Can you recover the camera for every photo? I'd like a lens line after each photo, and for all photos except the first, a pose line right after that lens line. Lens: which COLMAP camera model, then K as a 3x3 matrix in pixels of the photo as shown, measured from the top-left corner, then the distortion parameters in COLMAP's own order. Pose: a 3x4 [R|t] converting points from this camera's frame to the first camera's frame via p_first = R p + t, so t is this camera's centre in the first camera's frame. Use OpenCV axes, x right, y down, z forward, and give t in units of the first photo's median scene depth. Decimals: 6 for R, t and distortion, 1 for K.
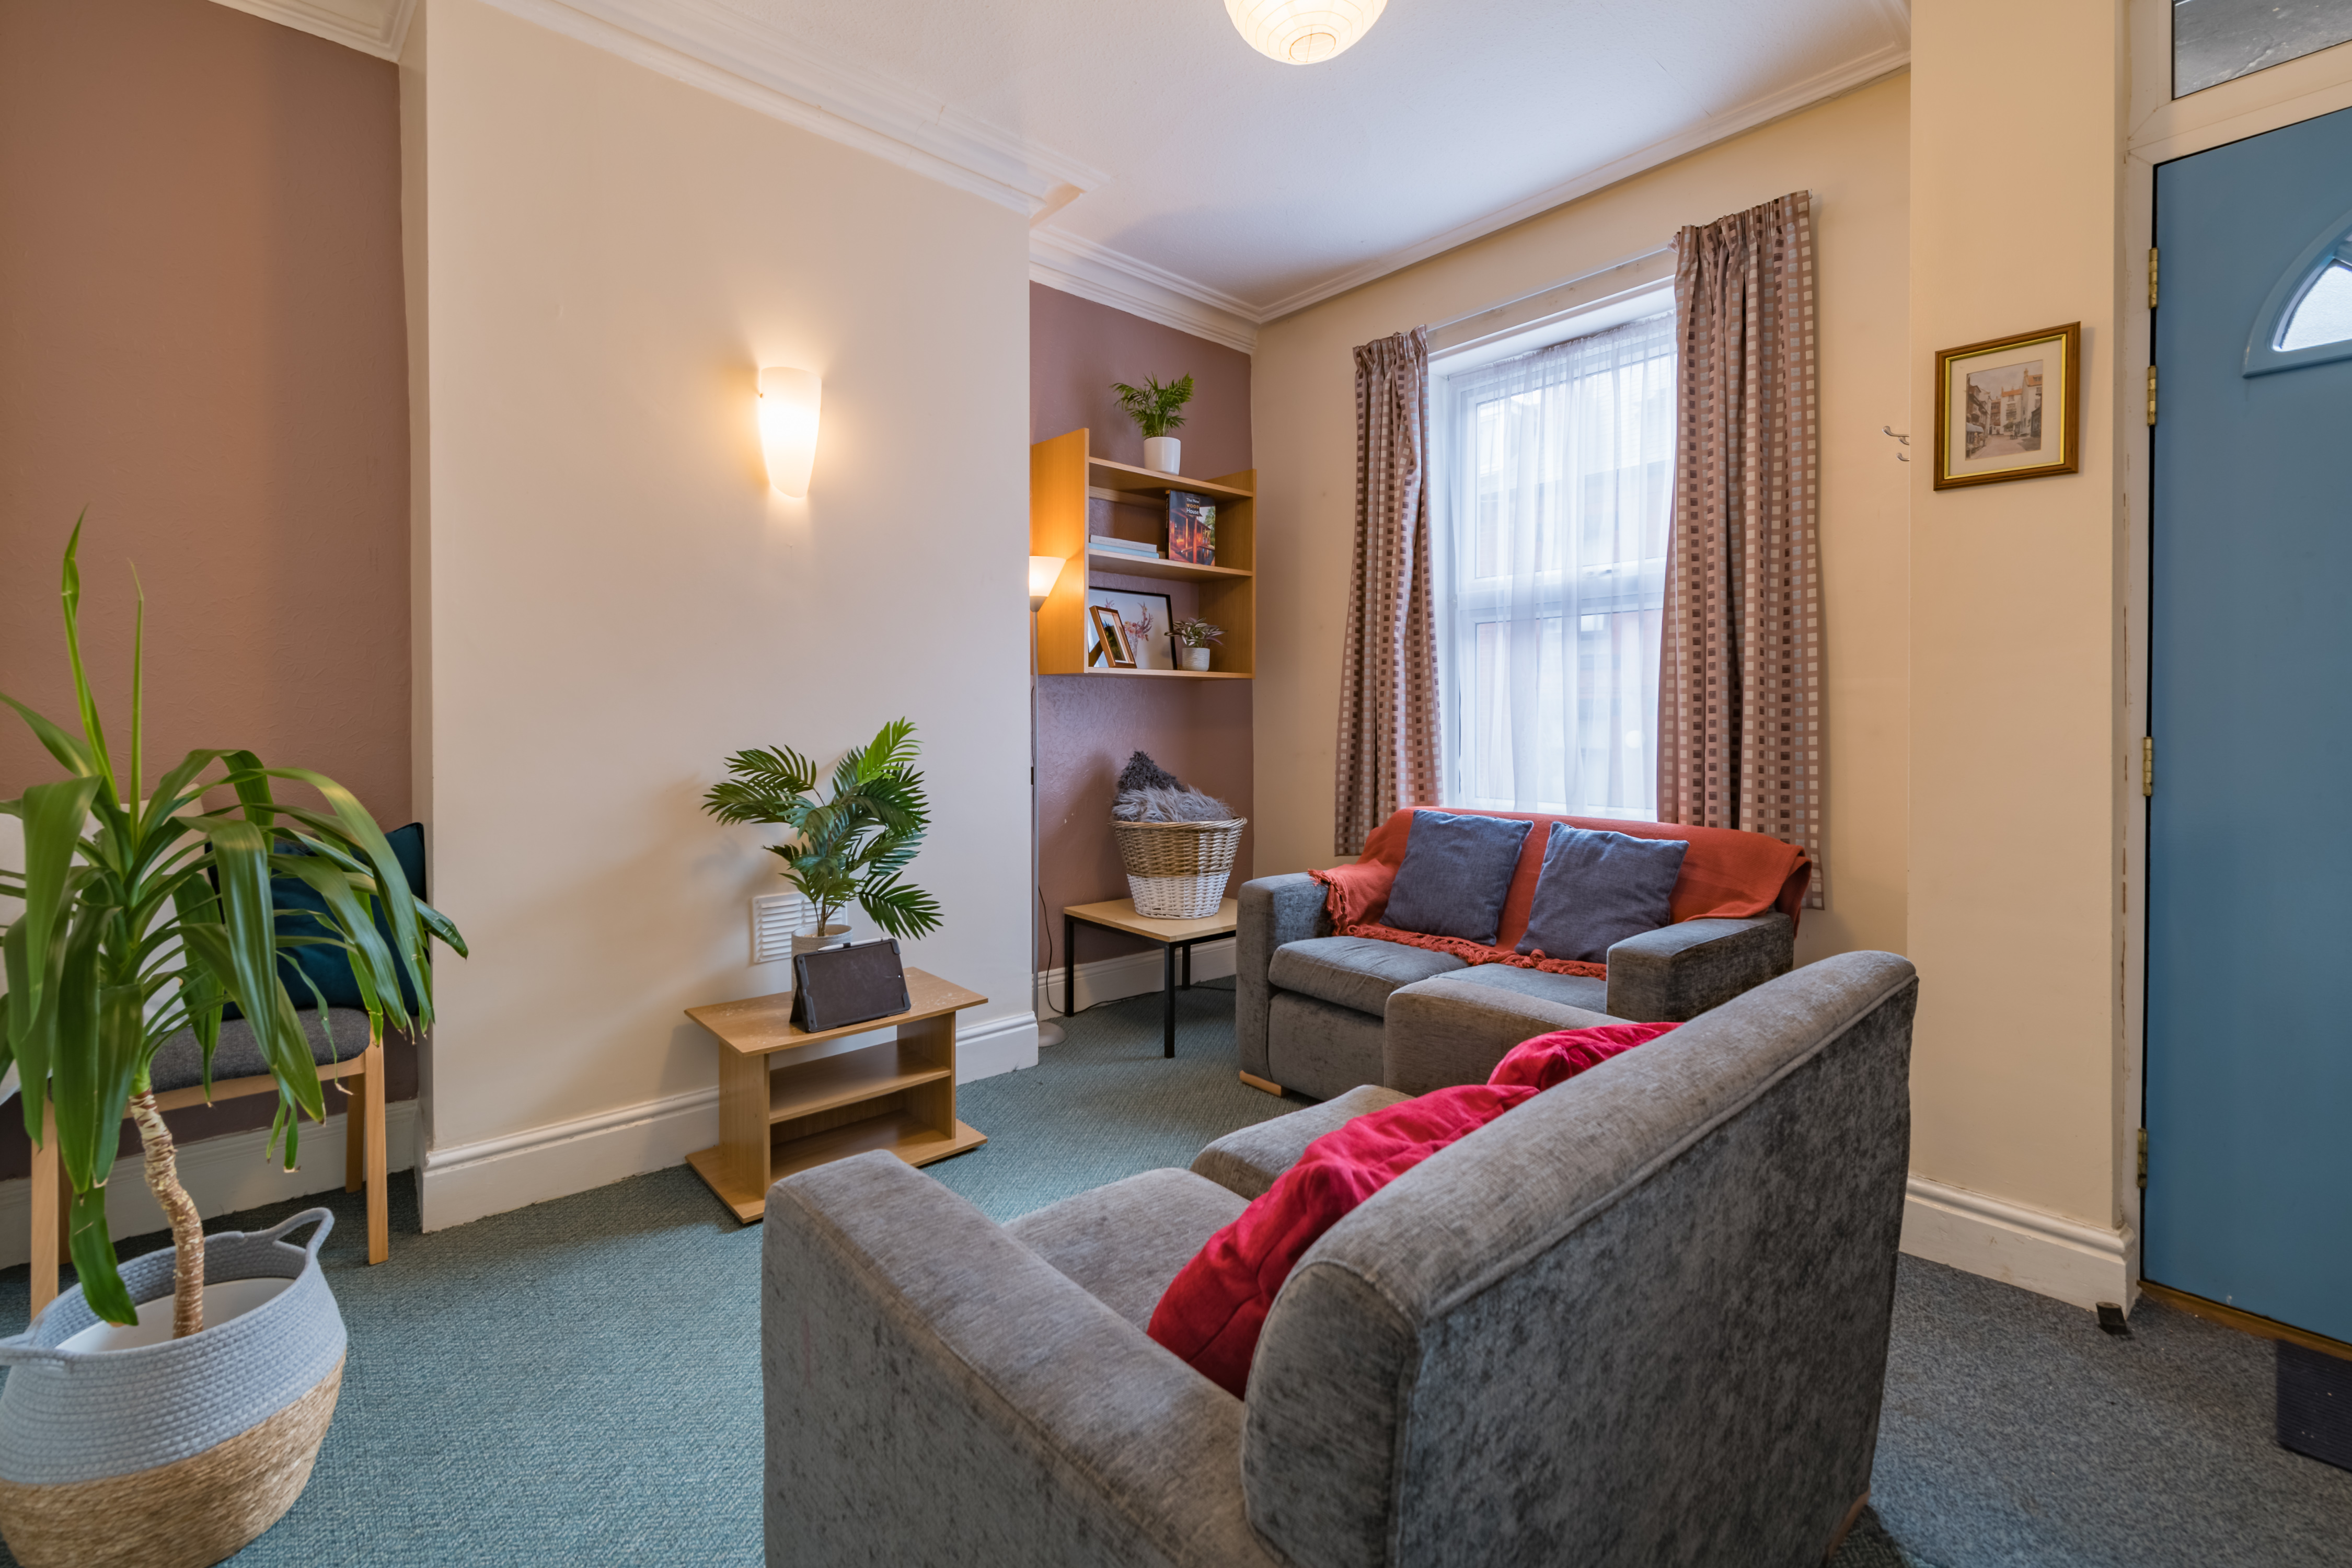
lens RADIAL K [[988.5, 0, 1130.2], [0, 988.5, 719.7], [0, 0, 1]] dist [-0.000997, -0.000065]
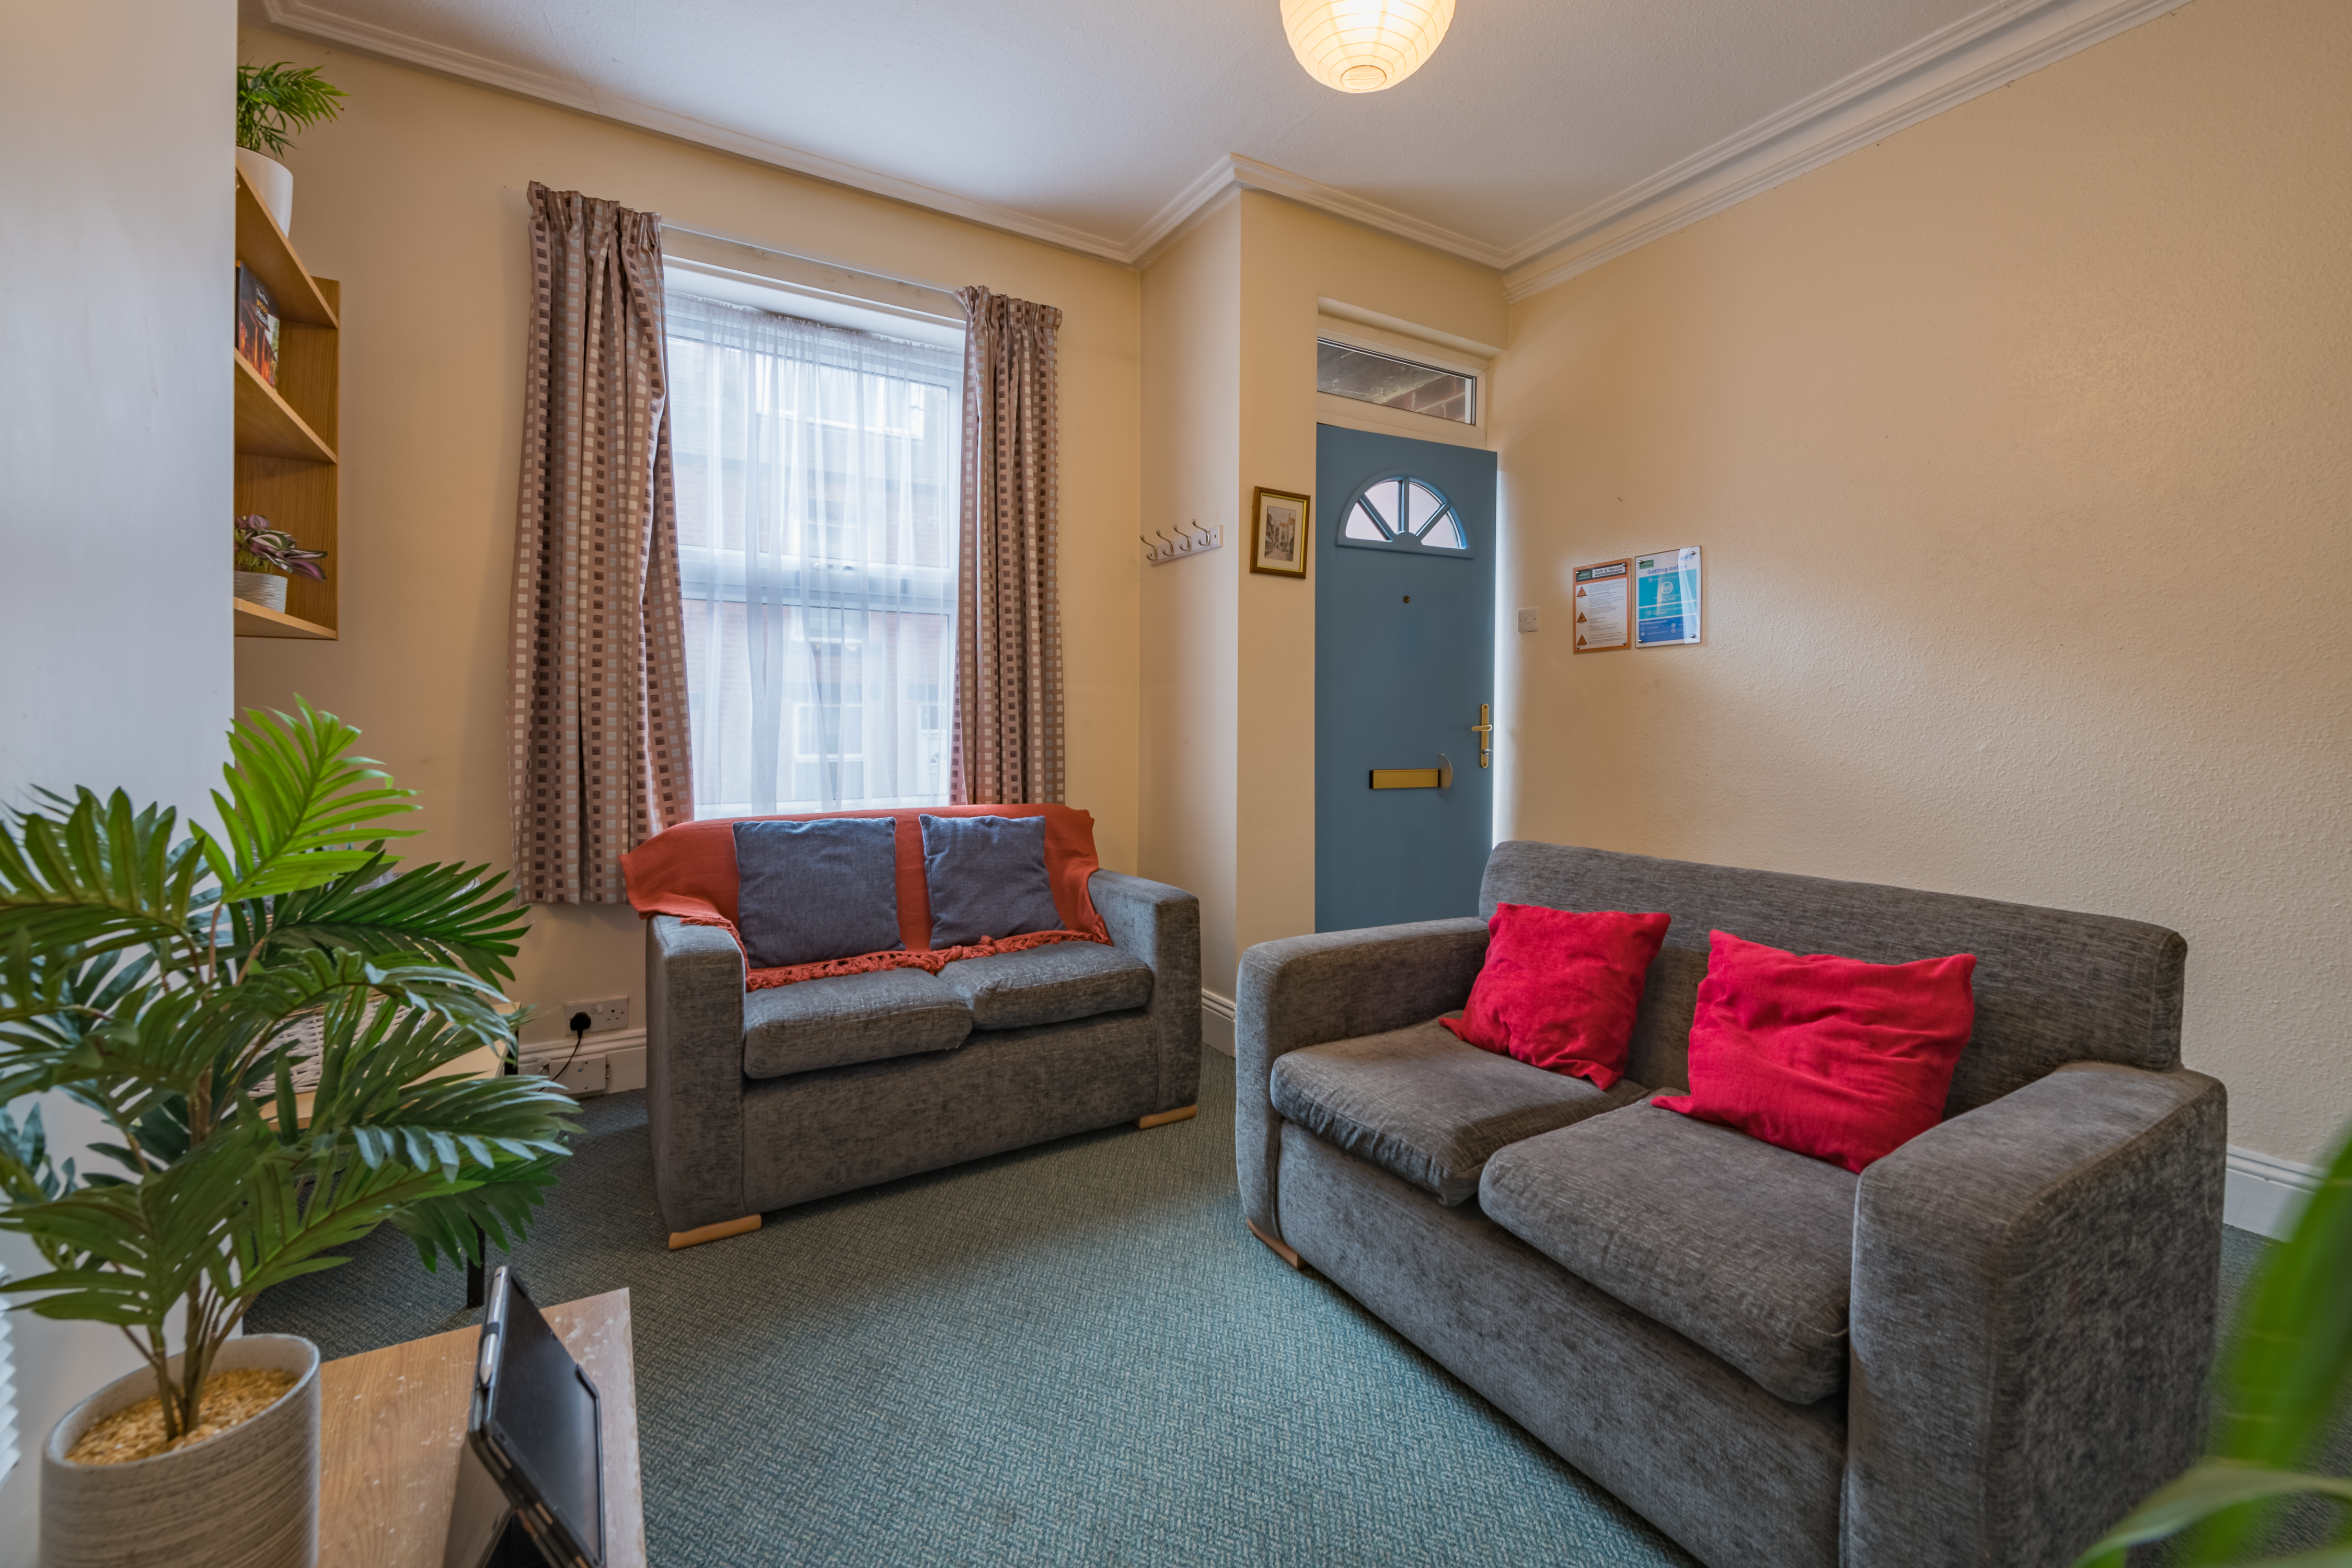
lens RADIAL K [[966.5, 0, 1177.4], [0, 966.5, 722.0], [0, 0, 1]] dist [0.001236, -0.000063]
pose [[0.149825, -0.002782, 0.988709, -0.501613], [-0.001171, 0.999995, 0.002991, 0.004976], [-0.988712, -0.001606, 0.149821, 0.582471]]
